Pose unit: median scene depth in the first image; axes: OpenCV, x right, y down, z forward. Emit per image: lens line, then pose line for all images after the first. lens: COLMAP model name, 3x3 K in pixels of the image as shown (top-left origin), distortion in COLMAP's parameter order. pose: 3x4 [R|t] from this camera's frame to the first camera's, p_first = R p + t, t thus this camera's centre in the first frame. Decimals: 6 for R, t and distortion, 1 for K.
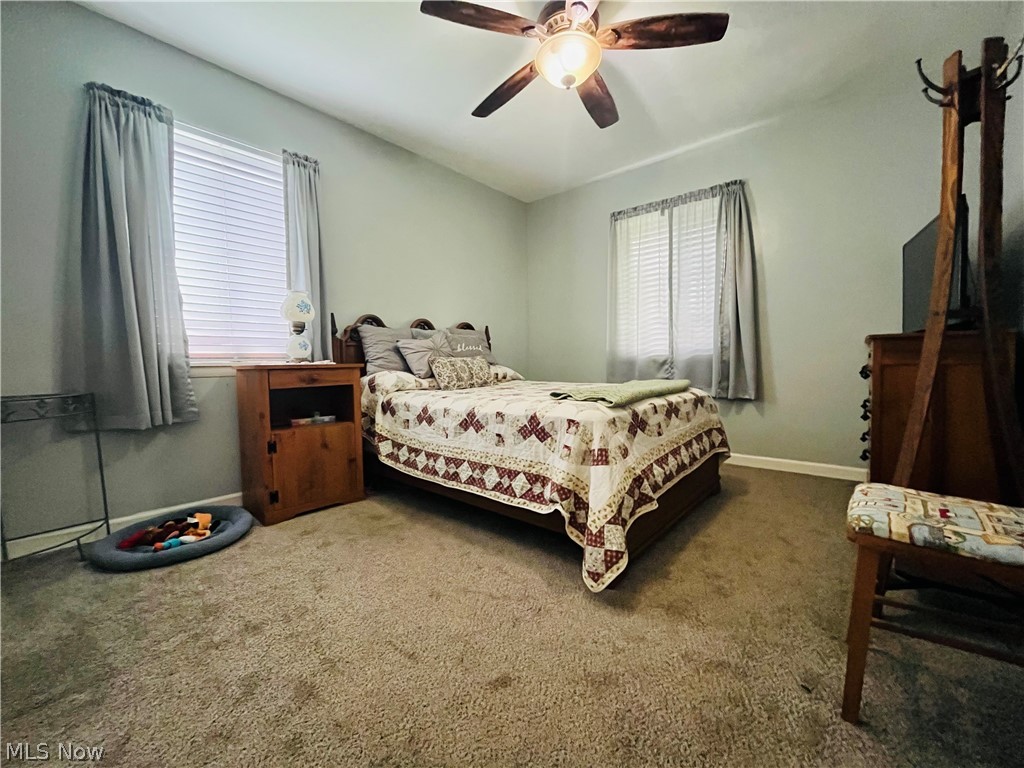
lens RADIAL K [[413.2, 0, 508.7], [0, 413.2, 385.7], [0, 0, 1]] dist [-0.002808, -0.000028]
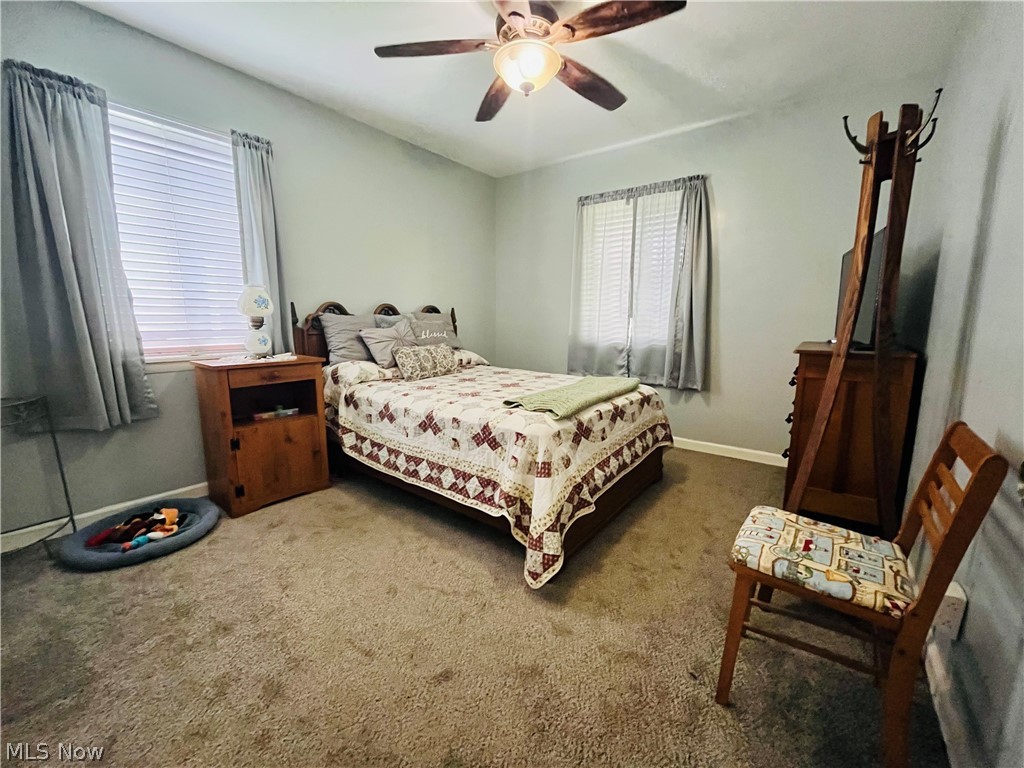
lens RADIAL K [[413.2, 0, 508.7], [0, 413.2, 385.7], [0, 0, 1]] dist [-0.002808, -0.000028]
pose [[0.998059, 0.011209, 0.061263, 0.047566], [-0.017669, 0.994215, 0.105947, -0.132255], [-0.059721, -0.106823, 0.992483, -0.051128]]
